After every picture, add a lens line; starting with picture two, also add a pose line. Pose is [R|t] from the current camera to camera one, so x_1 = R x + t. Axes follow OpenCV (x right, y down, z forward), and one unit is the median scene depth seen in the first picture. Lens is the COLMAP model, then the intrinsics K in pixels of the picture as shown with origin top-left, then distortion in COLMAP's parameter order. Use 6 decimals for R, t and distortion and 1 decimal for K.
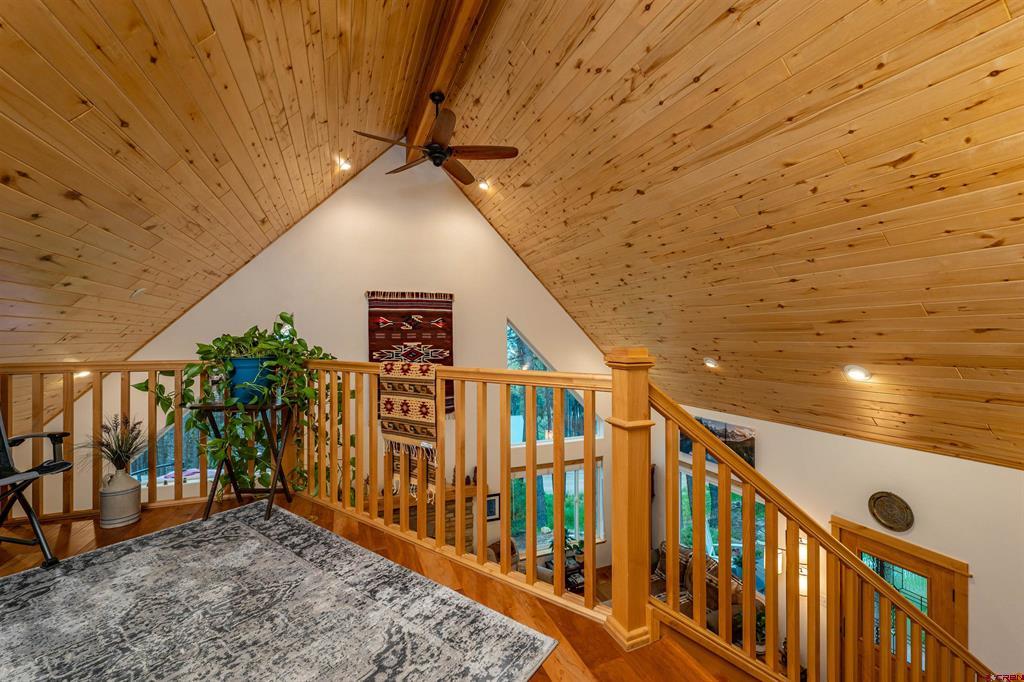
lens RADIAL K [[419.7, 0, 506.5], [0, 419.7, 336.3], [0, 0, 1]] dist [0.000691, 0.000069]
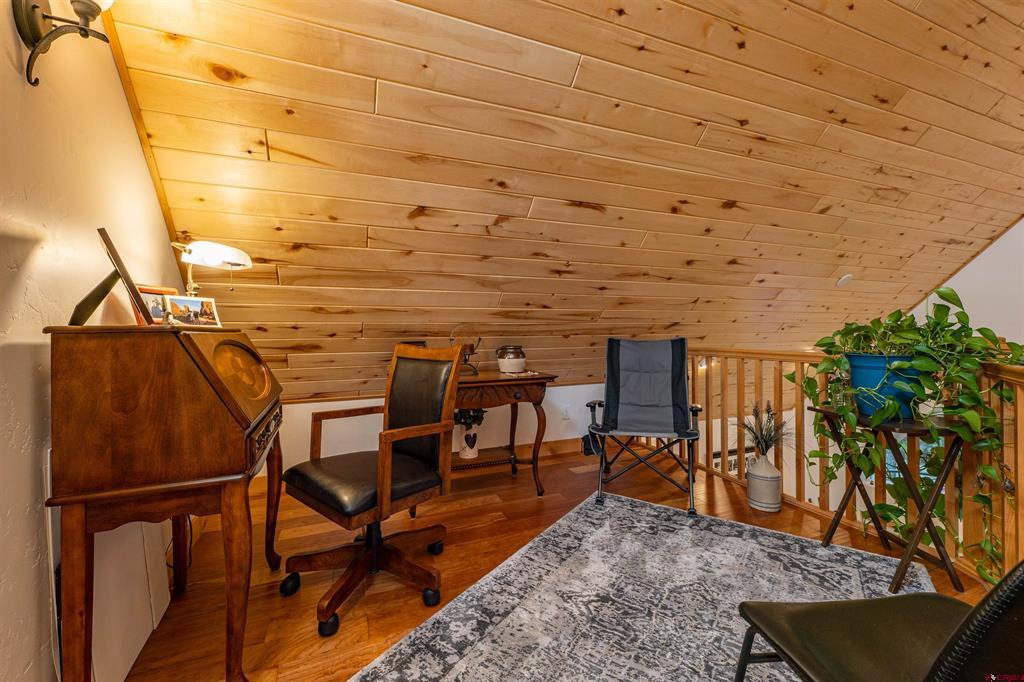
lens RADIAL K [[421.8, 0, 511.3], [0, 421.8, 327.1], [0, 0, 1]] dist [0.000923, 0.000151]
pose [[0.018544, -0.004763, -0.999817, 0.122908], [0.011034, 0.999929, -0.004559, -0.000599], [0.999767, -0.010947, 0.018595, 0.404927]]
